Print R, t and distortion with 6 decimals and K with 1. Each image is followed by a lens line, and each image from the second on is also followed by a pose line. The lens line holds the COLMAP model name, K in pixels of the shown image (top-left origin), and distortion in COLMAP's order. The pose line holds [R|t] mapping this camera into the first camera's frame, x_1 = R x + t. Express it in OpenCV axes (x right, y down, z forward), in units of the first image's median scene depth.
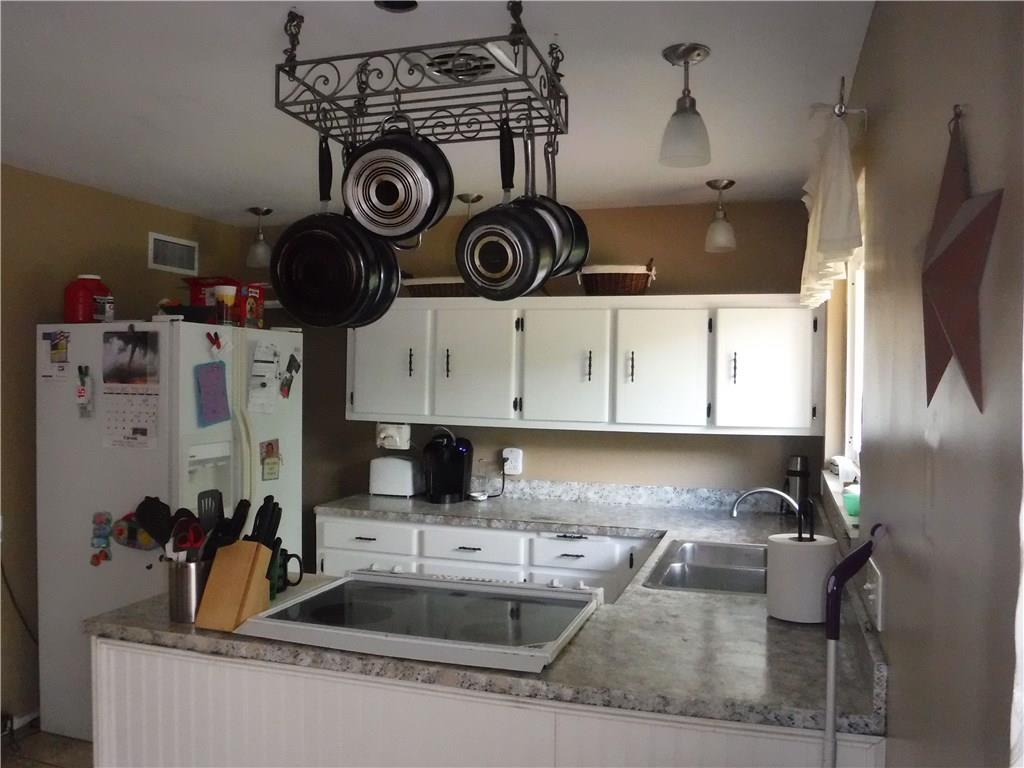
lens RADIAL K [[844.6, 0, 510.5], [0, 844.6, 392.7], [0, 0, 1]] dist [-0.092881, 0.004220]
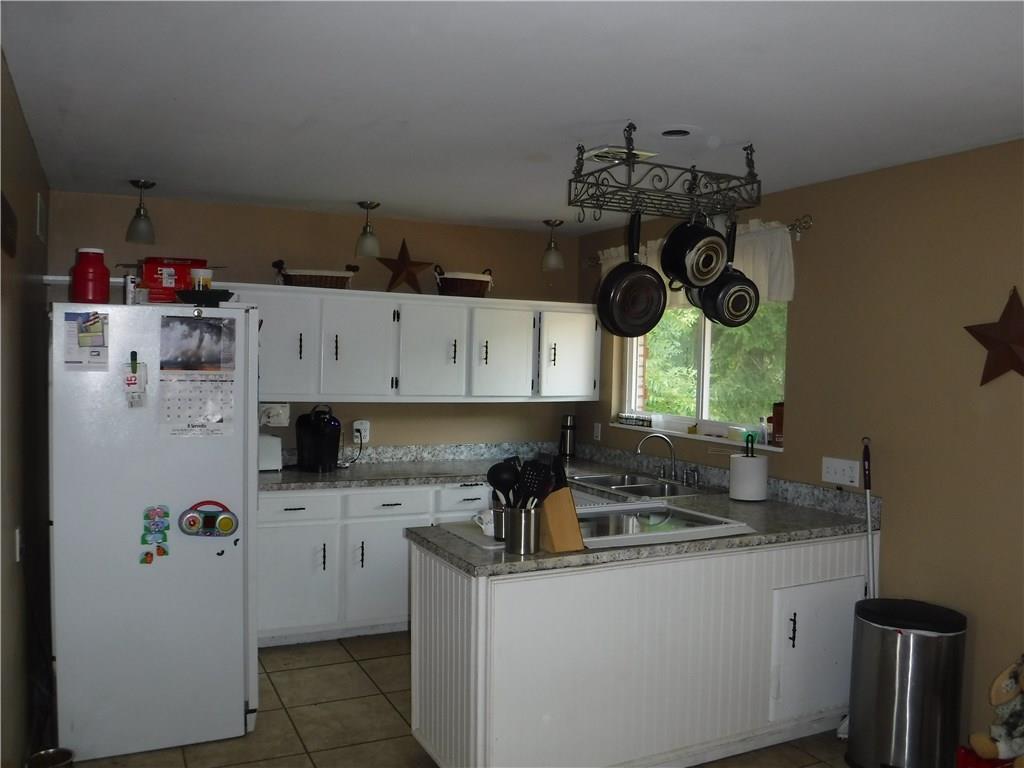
lens RADIAL K [[841.6, 0, 512.0], [0, 841.6, 384.0], [0, 0, 1]] dist [-0.074044, 0.003747]
pose [[0.722350, -0.020072, 0.691236, -0.771033], [0.001831, 0.999631, 0.027113, -0.018357], [-0.691525, -0.018319, 0.722120, 0.028864]]
